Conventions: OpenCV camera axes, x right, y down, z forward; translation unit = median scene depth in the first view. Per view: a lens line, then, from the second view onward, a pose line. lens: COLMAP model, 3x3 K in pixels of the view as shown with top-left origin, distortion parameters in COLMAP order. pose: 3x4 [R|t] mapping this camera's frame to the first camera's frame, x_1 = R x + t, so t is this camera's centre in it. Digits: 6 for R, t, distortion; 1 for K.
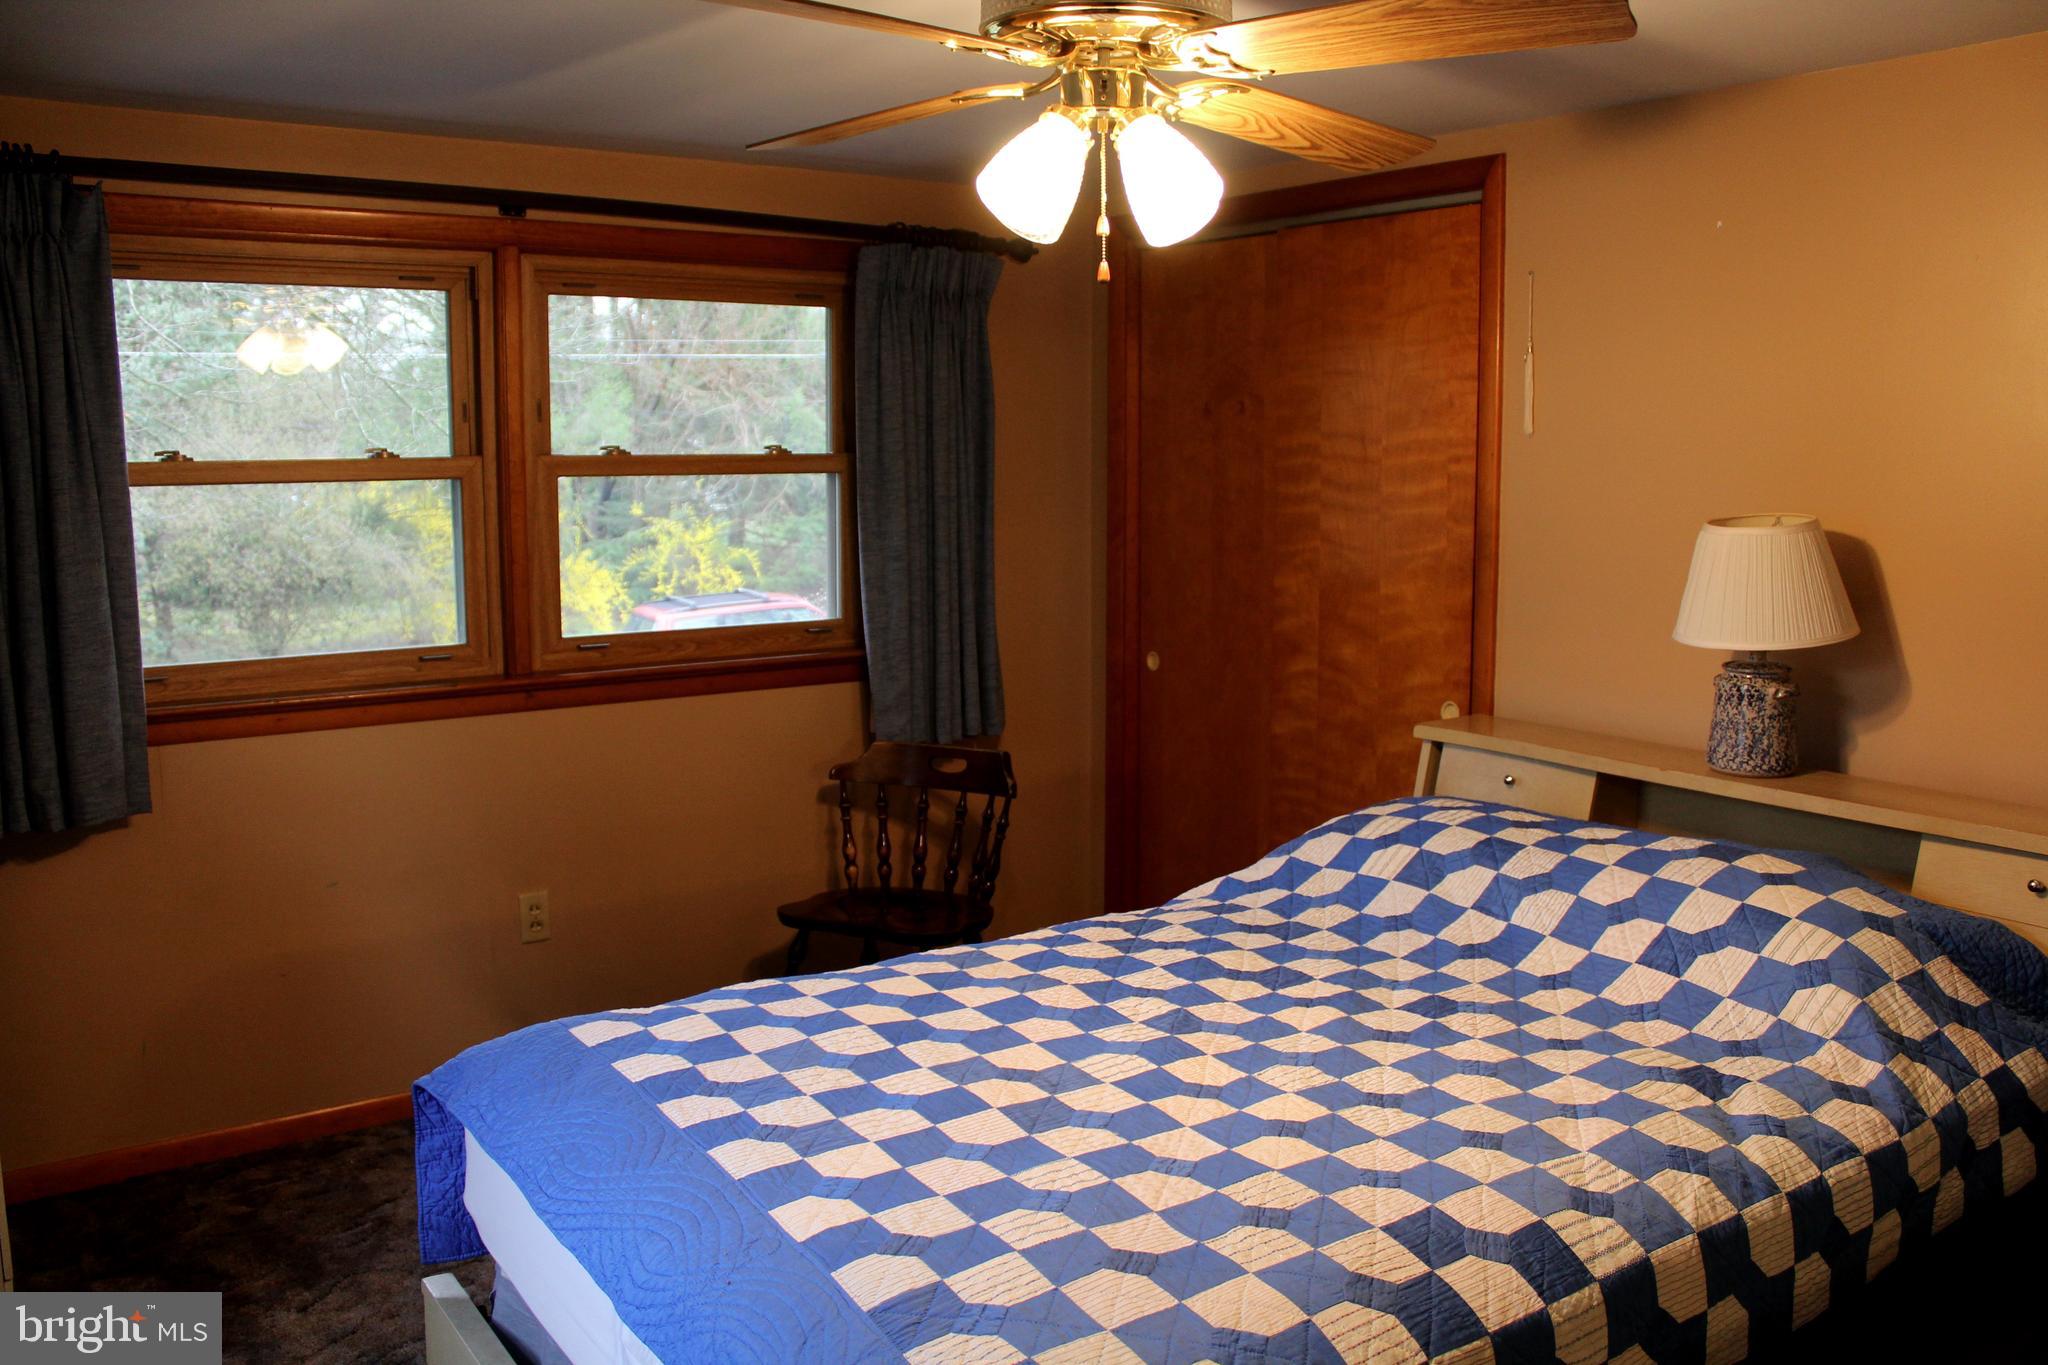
lens RADIAL K [[1716.5, 0, 1038.5], [0, 1716.5, 689.4], [0, 0, 1]] dist [-0.162991, 0.147504]
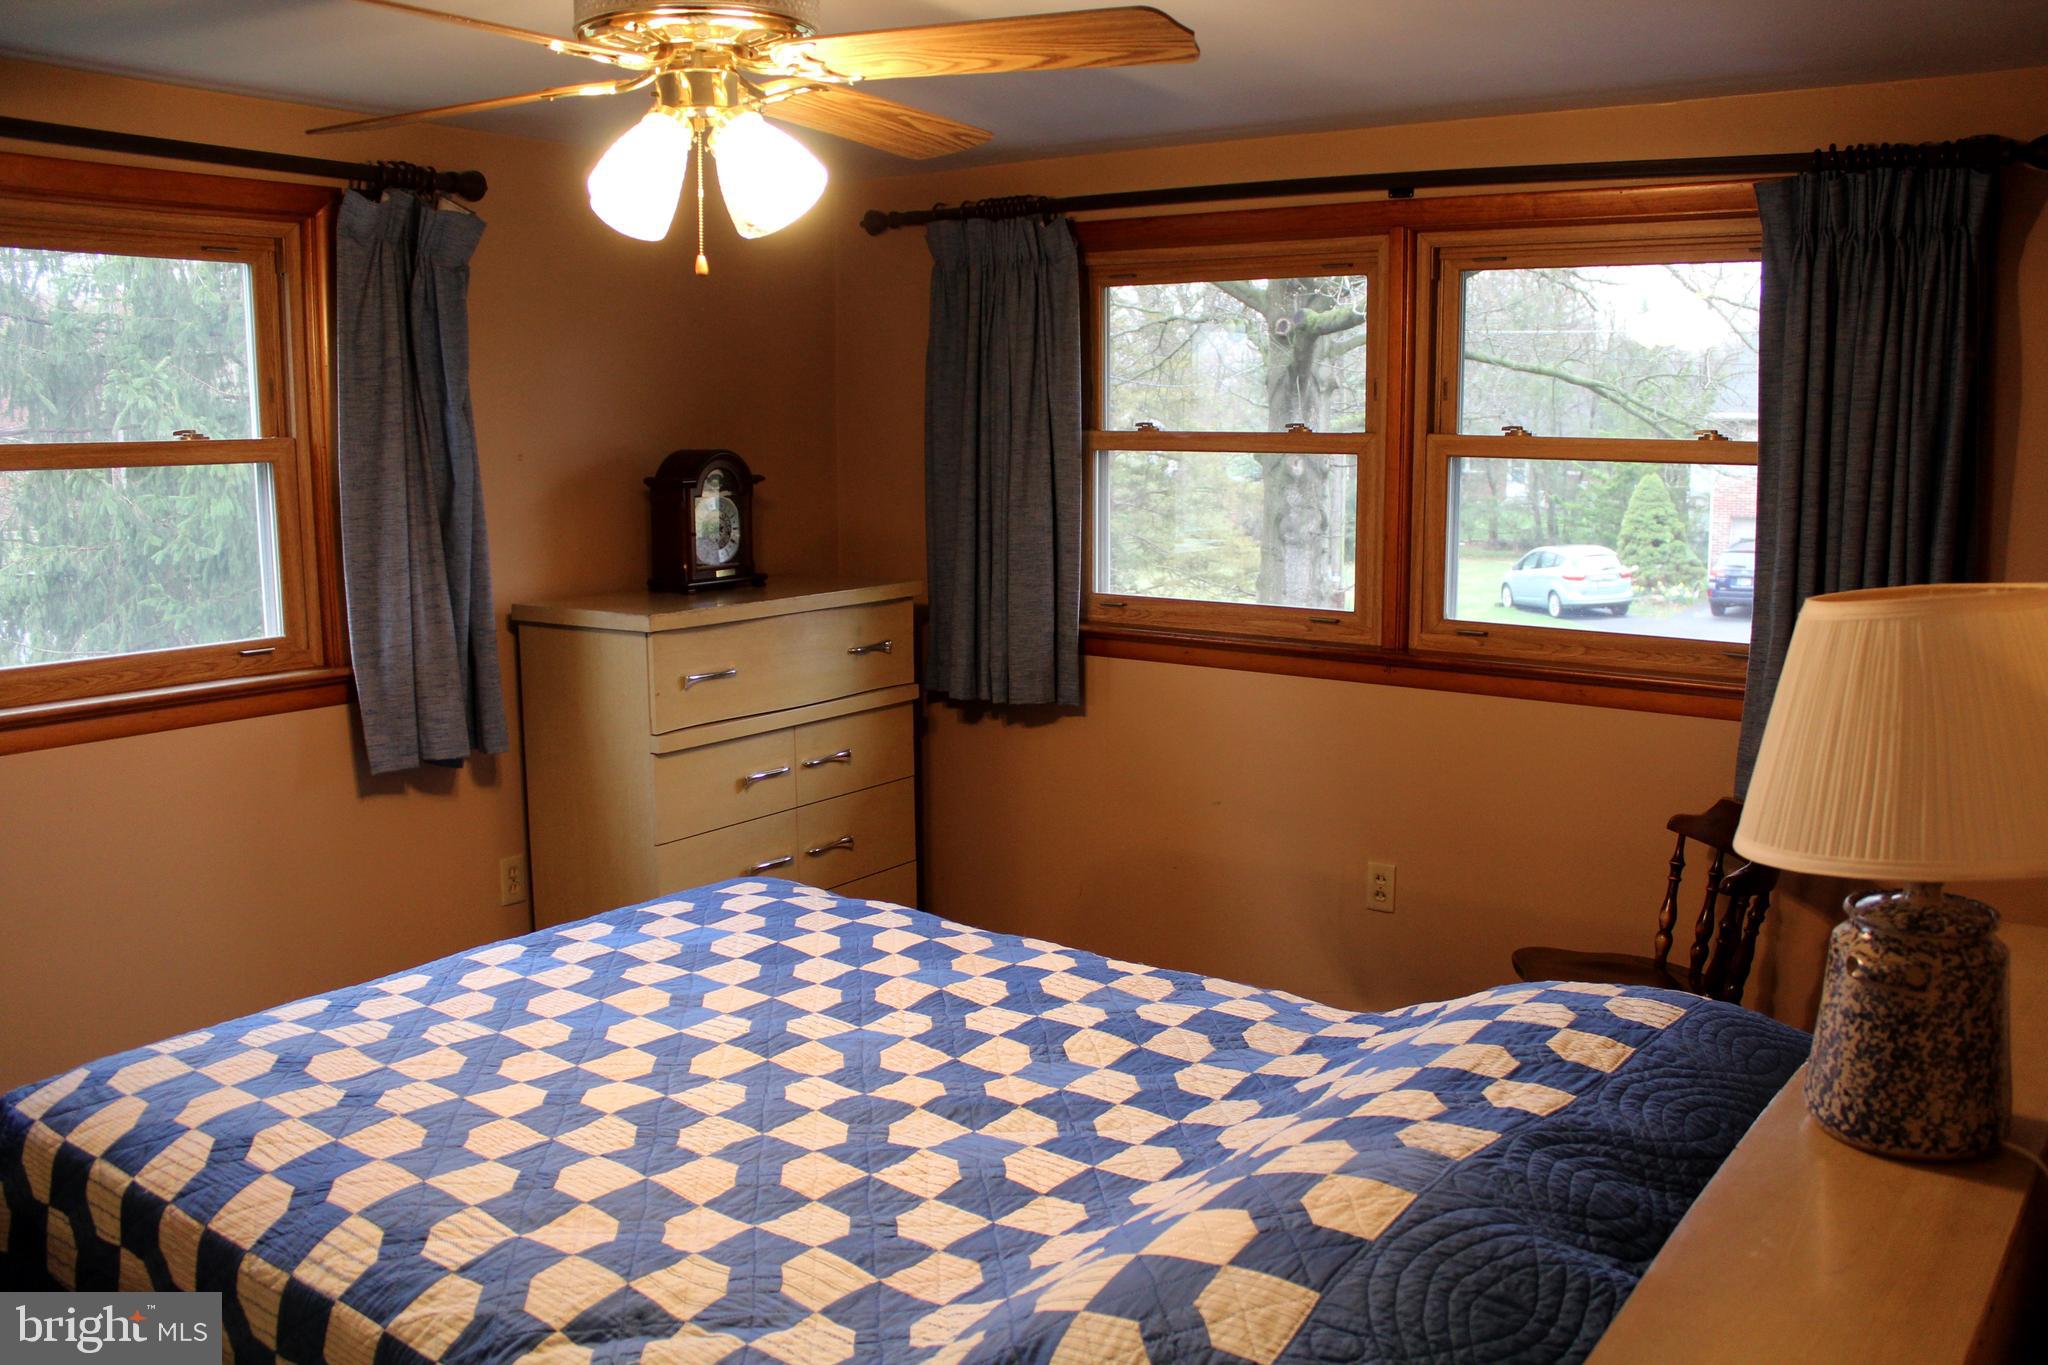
lens RADIAL K [[1716.5, 0, 1038.5], [0, 1716.5, 689.4], [0, 0, 1]] dist [-0.162991, 0.147504]
pose [[0.308414, 0.150524, -0.939267, 0.689915], [-0.135752, 0.984259, 0.113159, -0.083367], [0.941516, 0.092608, 0.323993, 0.545259]]
